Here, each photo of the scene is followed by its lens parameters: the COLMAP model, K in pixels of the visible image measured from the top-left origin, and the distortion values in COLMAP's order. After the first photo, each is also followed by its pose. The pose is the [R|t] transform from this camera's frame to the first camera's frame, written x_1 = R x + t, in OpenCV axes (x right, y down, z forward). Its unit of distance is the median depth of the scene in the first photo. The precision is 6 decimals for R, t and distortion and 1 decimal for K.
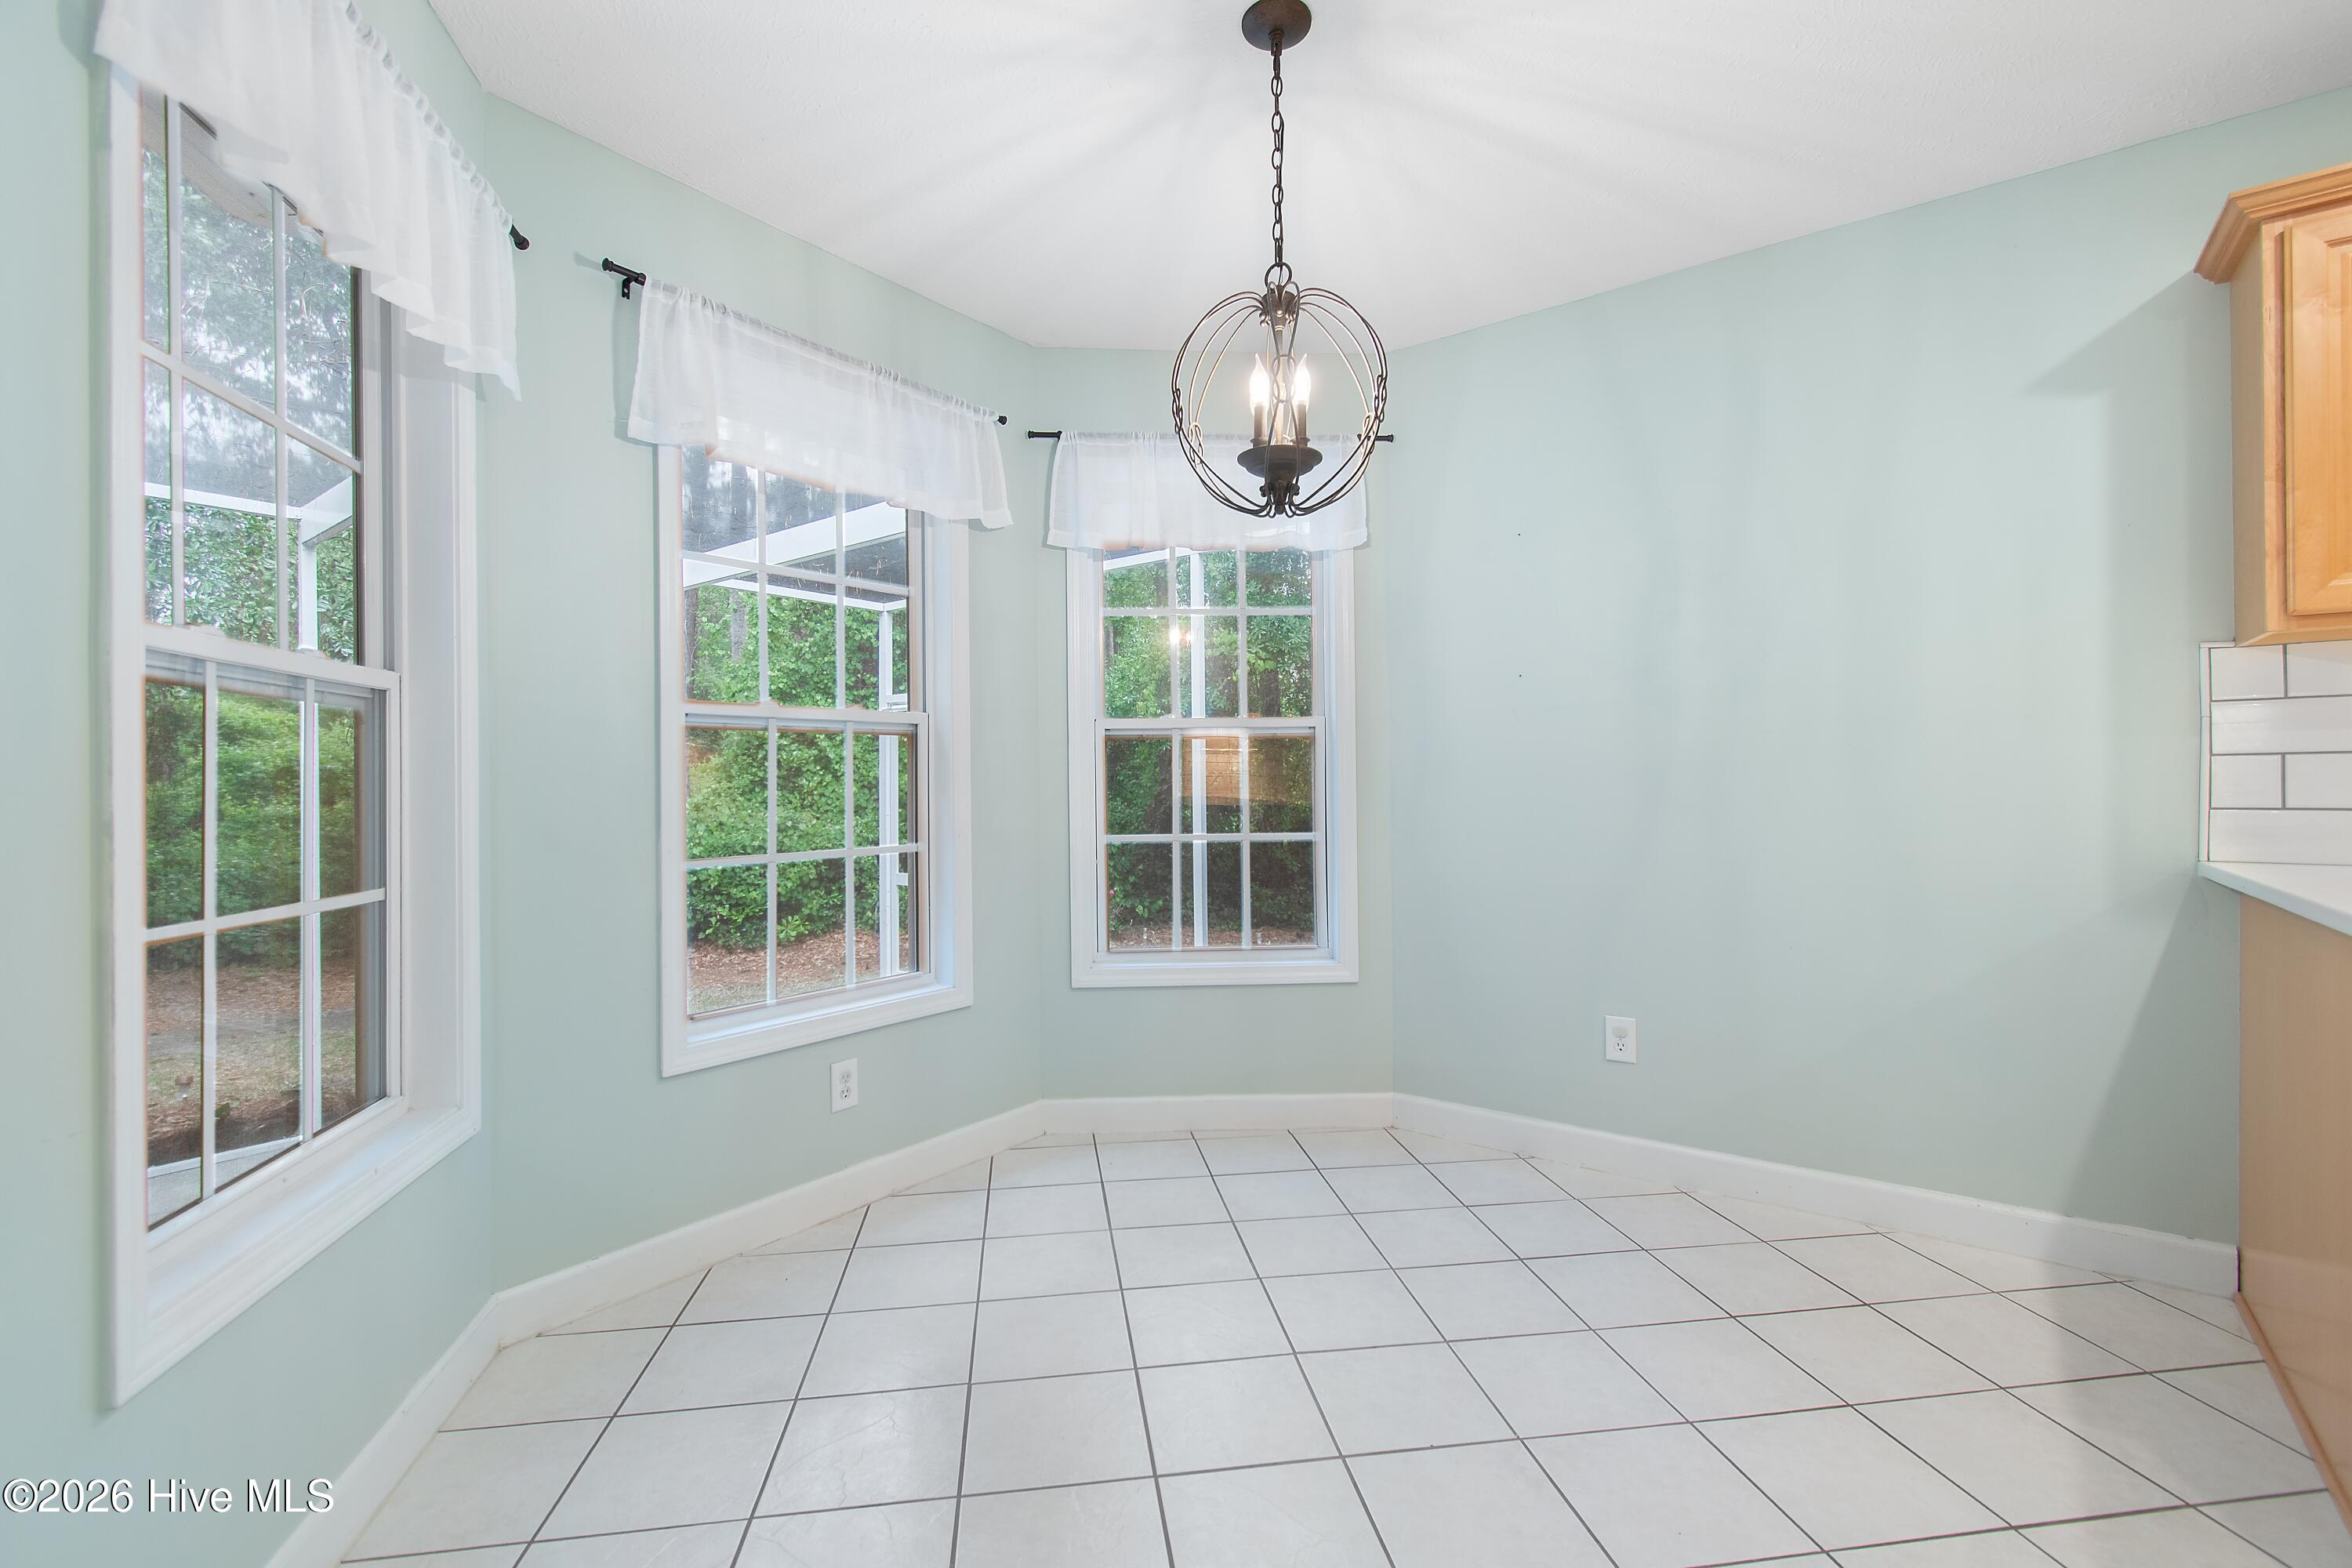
lens RADIAL K [[1034.4, 0, 1175.7], [0, 1034.4, 781.5], [0, 0, 1]] dist [0.003051, -0.001047]
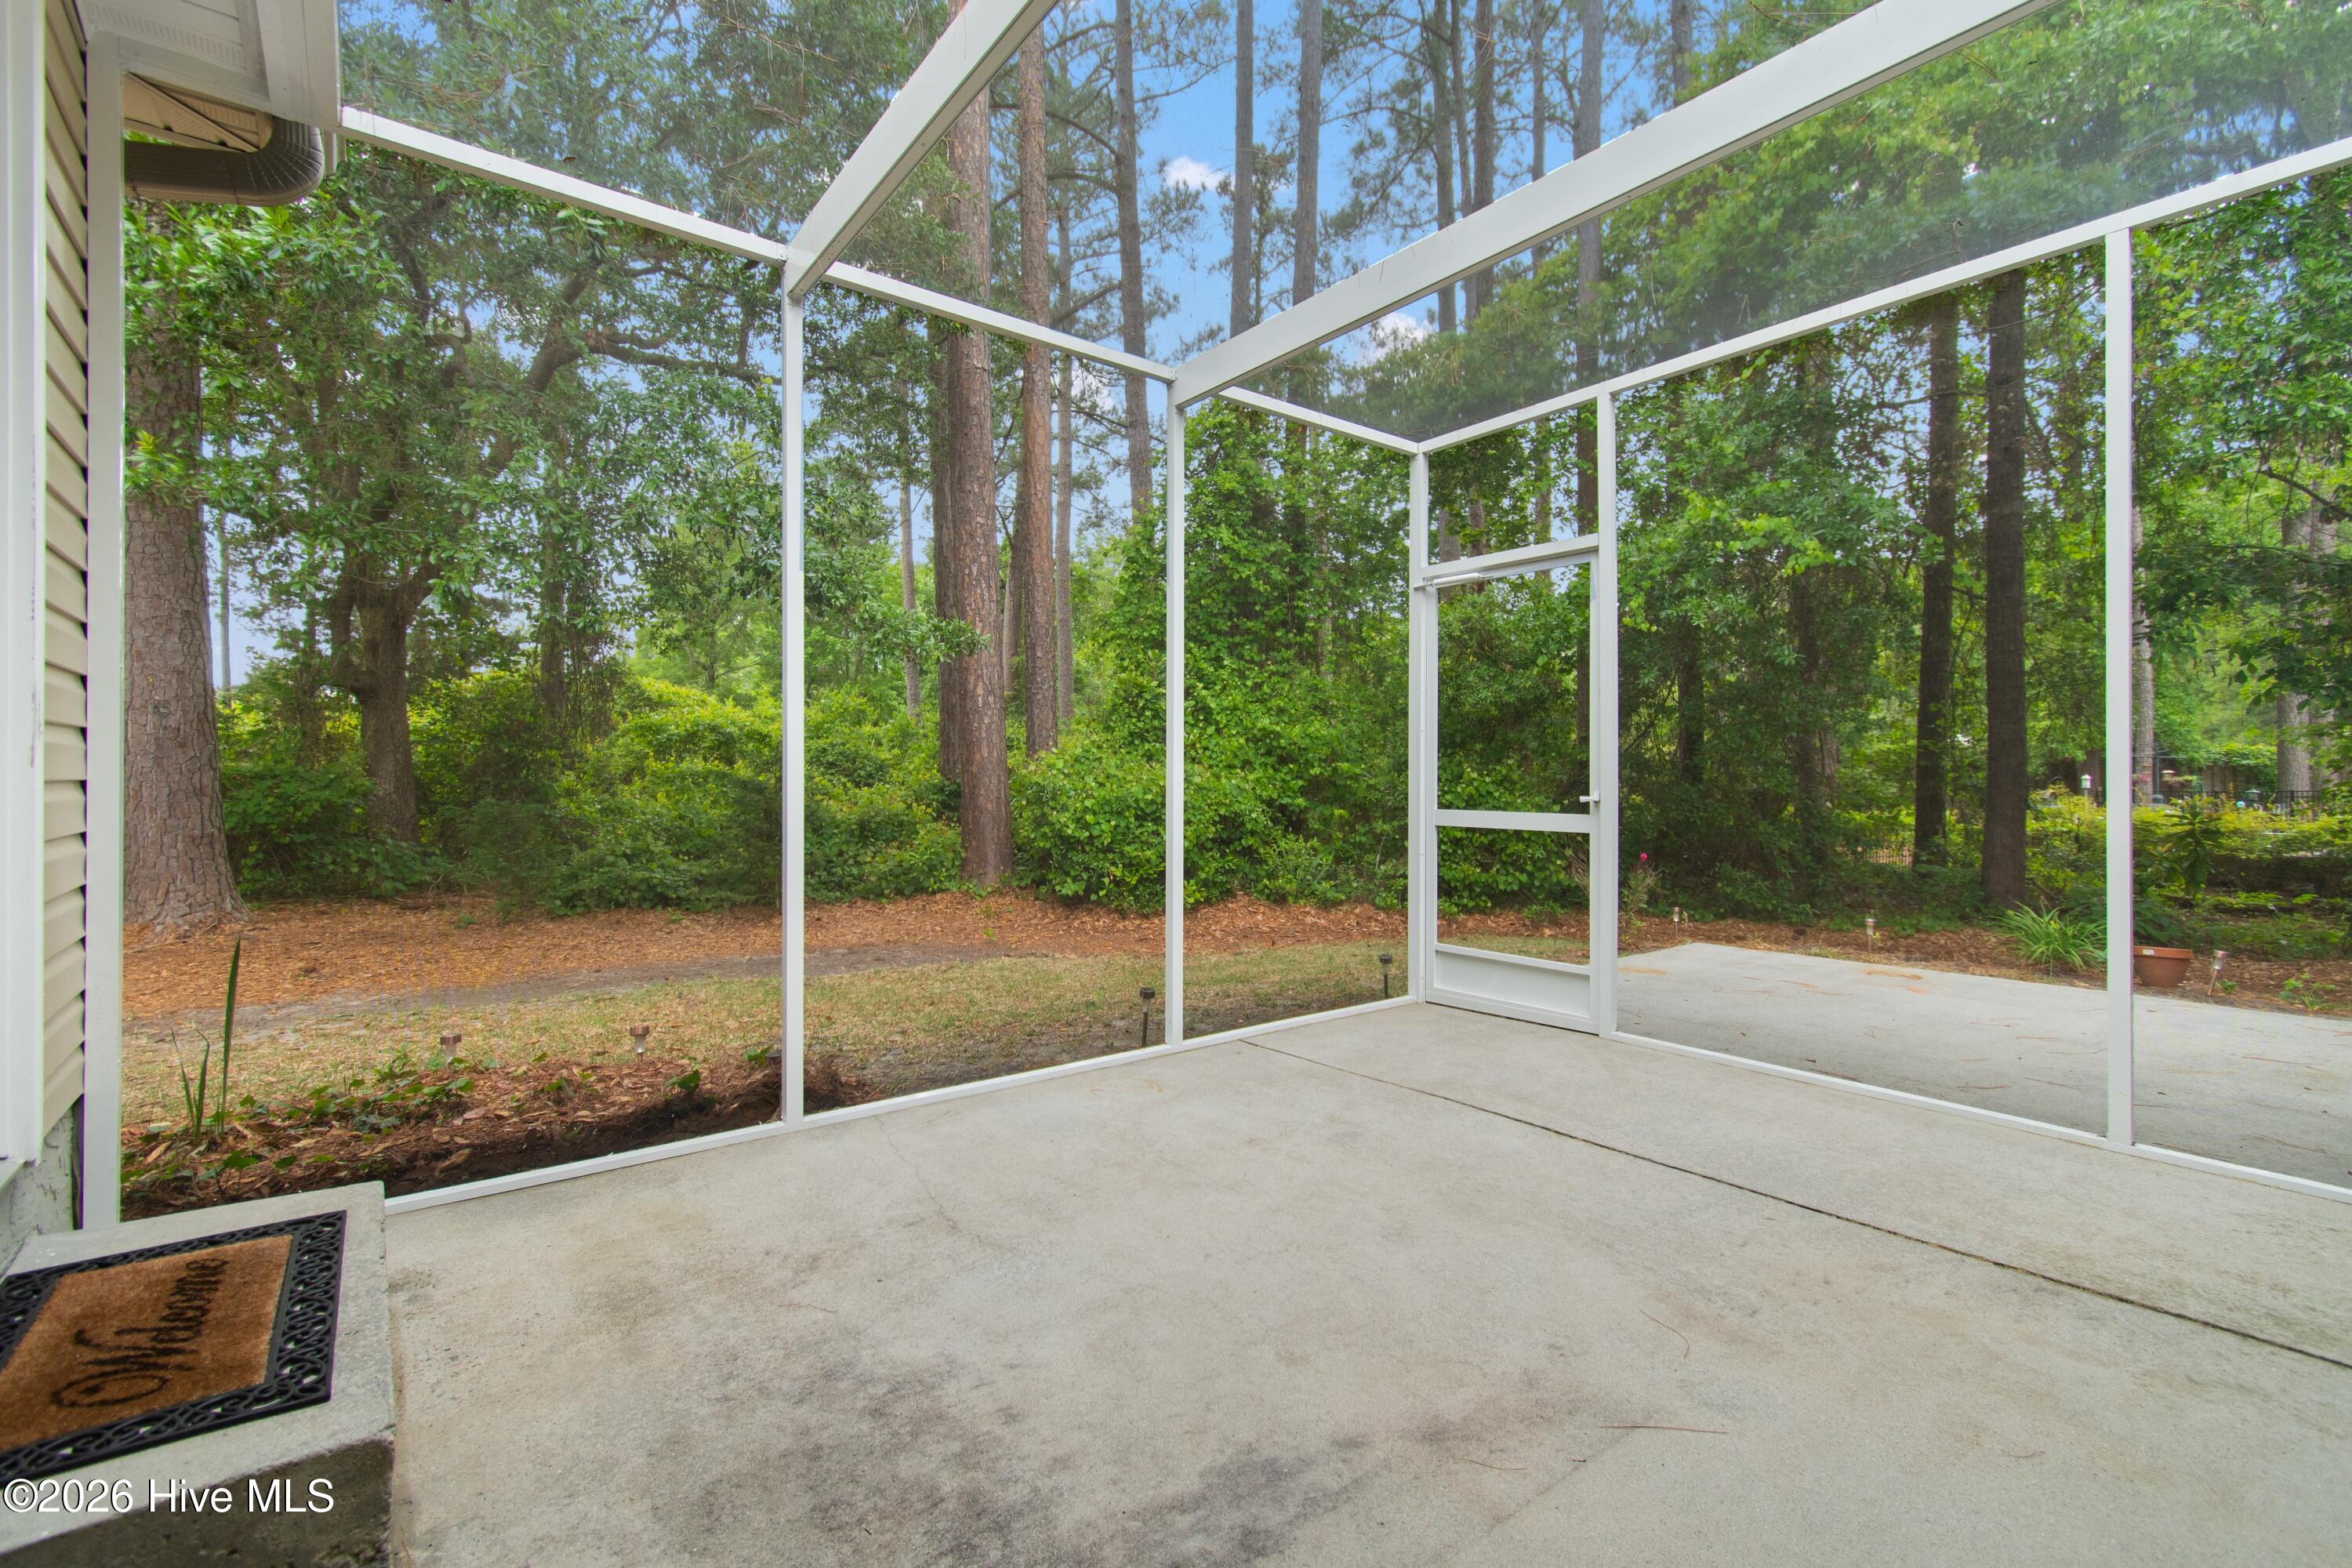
lens RADIAL K [[1034.4, 0, 1174.7], [0, 1034.4, 775.3], [0, 0, 1]] dist [0.003051, -0.001047]
pose [[0.965286, 0.009506, -0.261021, -0.154841], [-0.008490, 0.999951, 0.005022, 0.037240], [0.261056, -0.002631, 0.965320, 0.149191]]
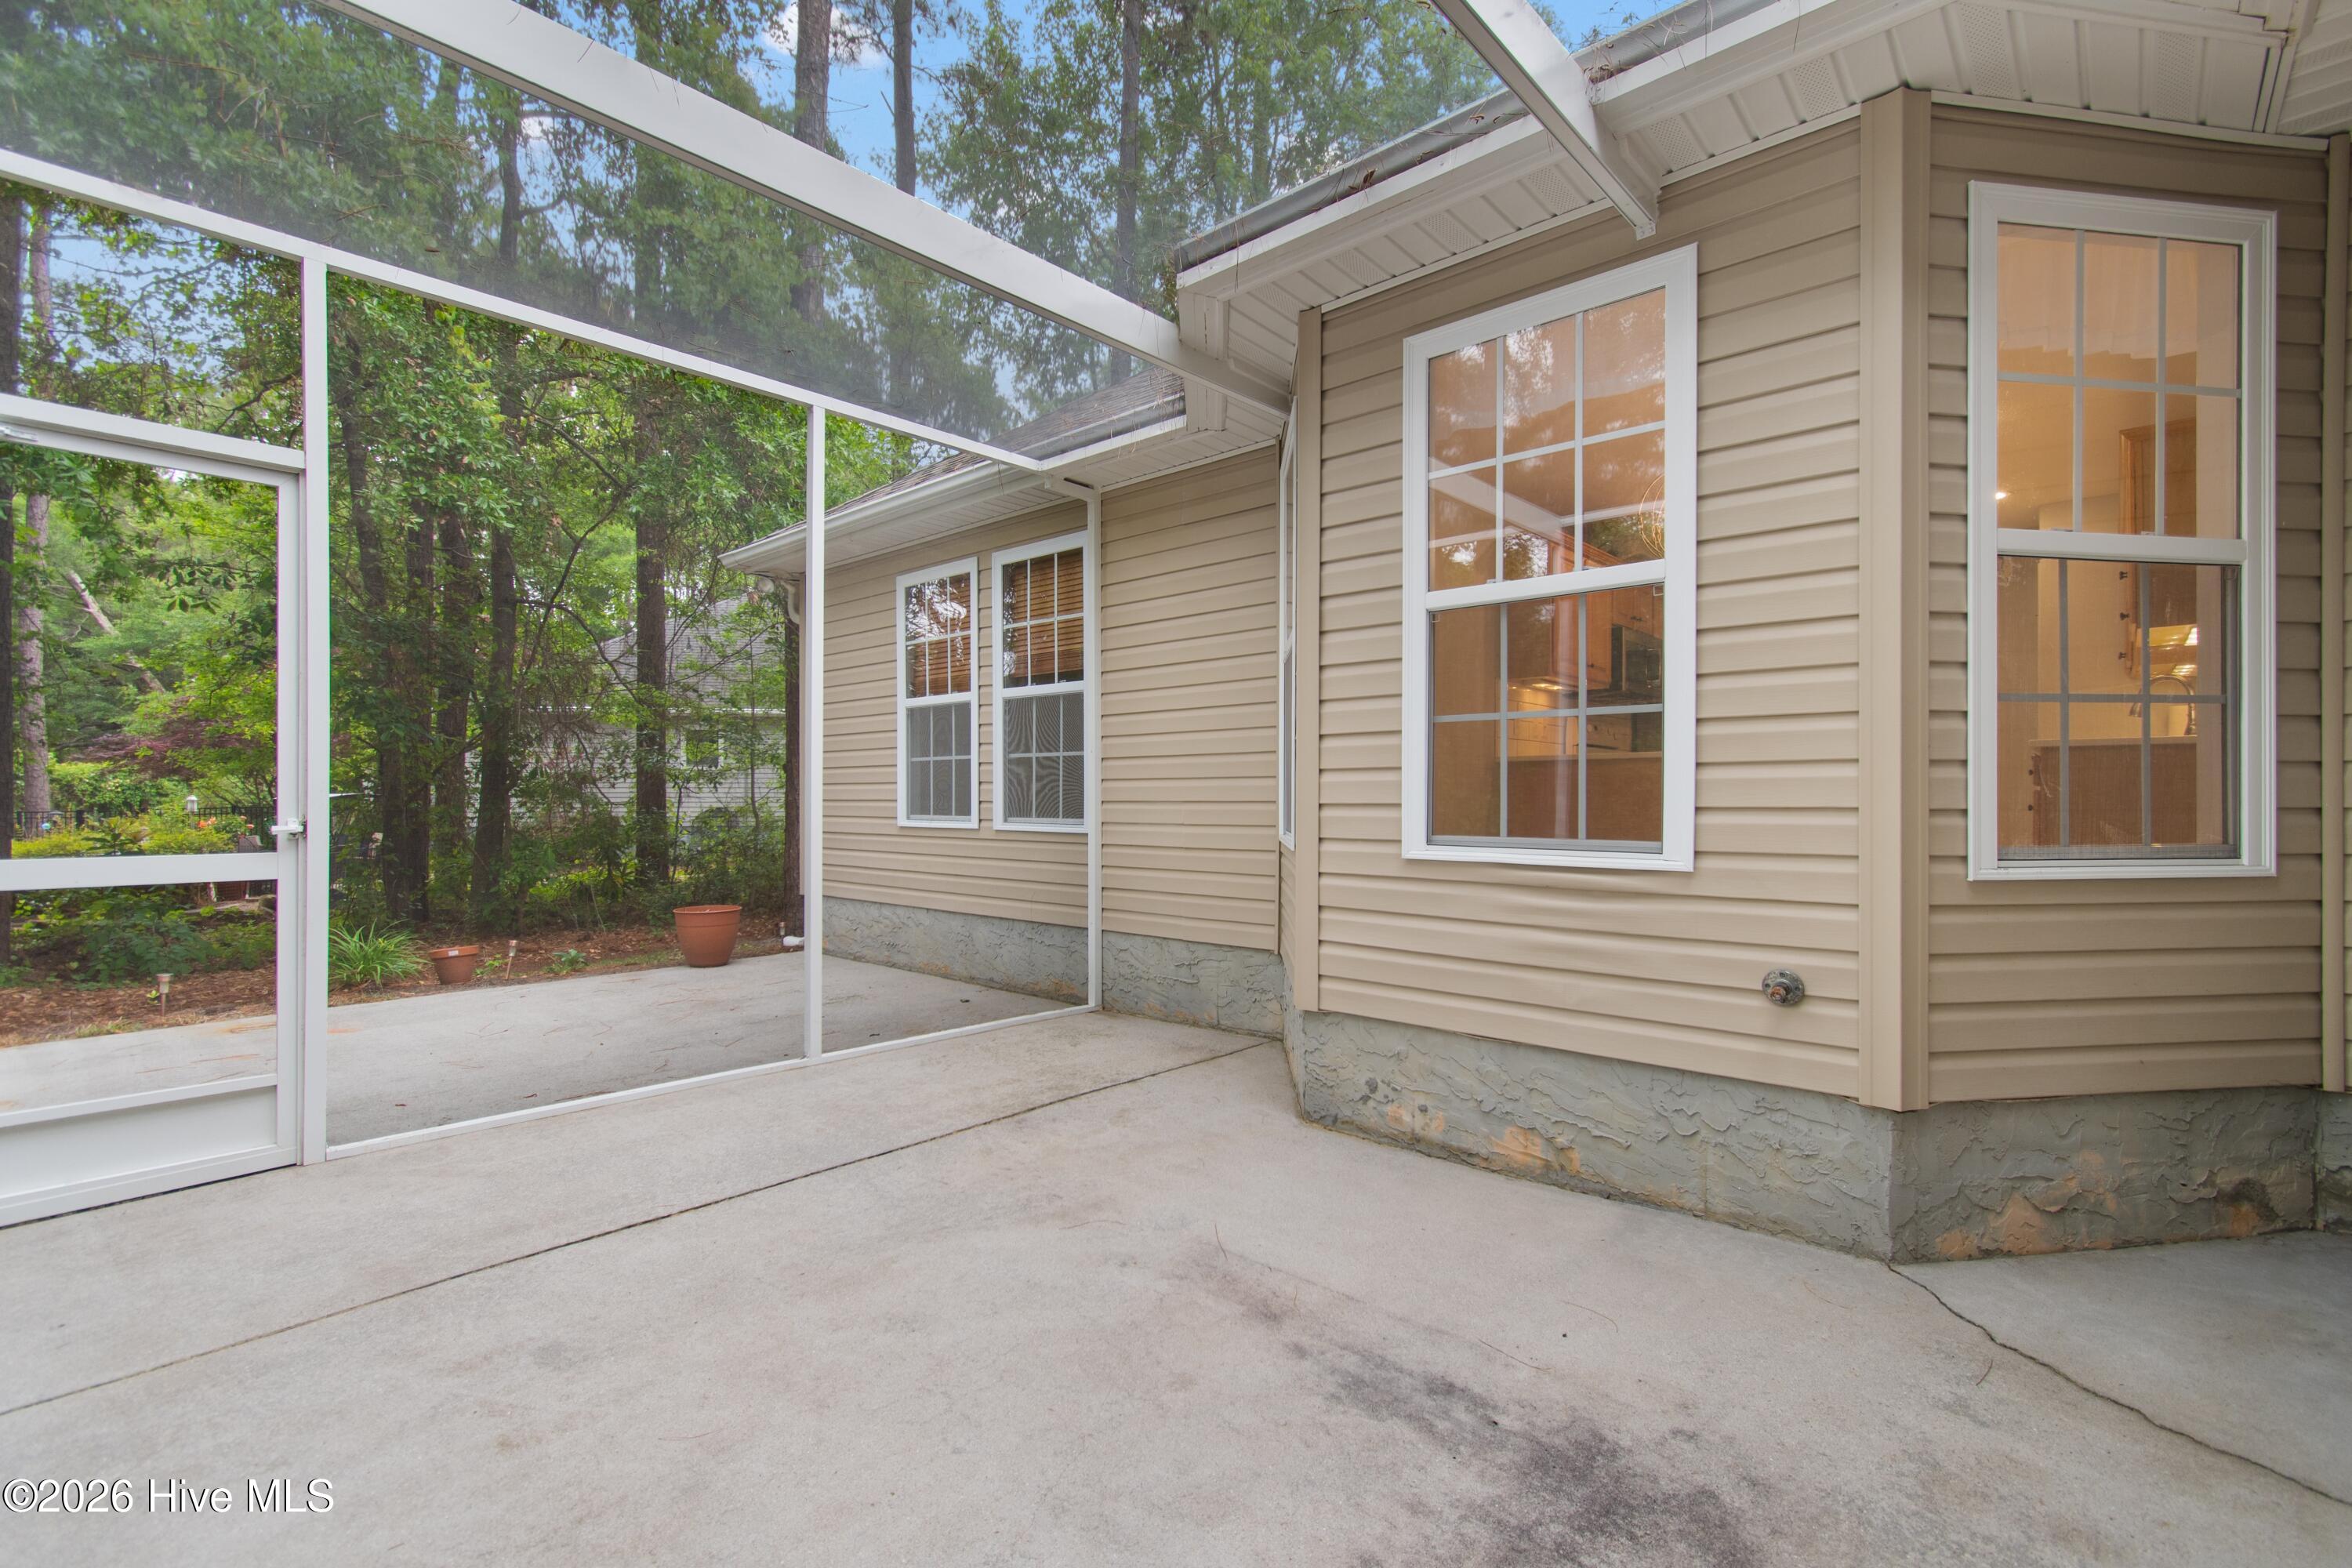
lens RADIAL K [[1034.4, 0, 1187.6], [0, 1034.4, 796.5], [0, 0, 1]] dist [0.003051, -0.001047]
pose [[0.089114, 0.008733, 0.995983, -0.617754], [-0.004445, 0.999955, -0.008370, 0.042336], [-0.996012, -0.003681, 0.089148, 0.514633]]
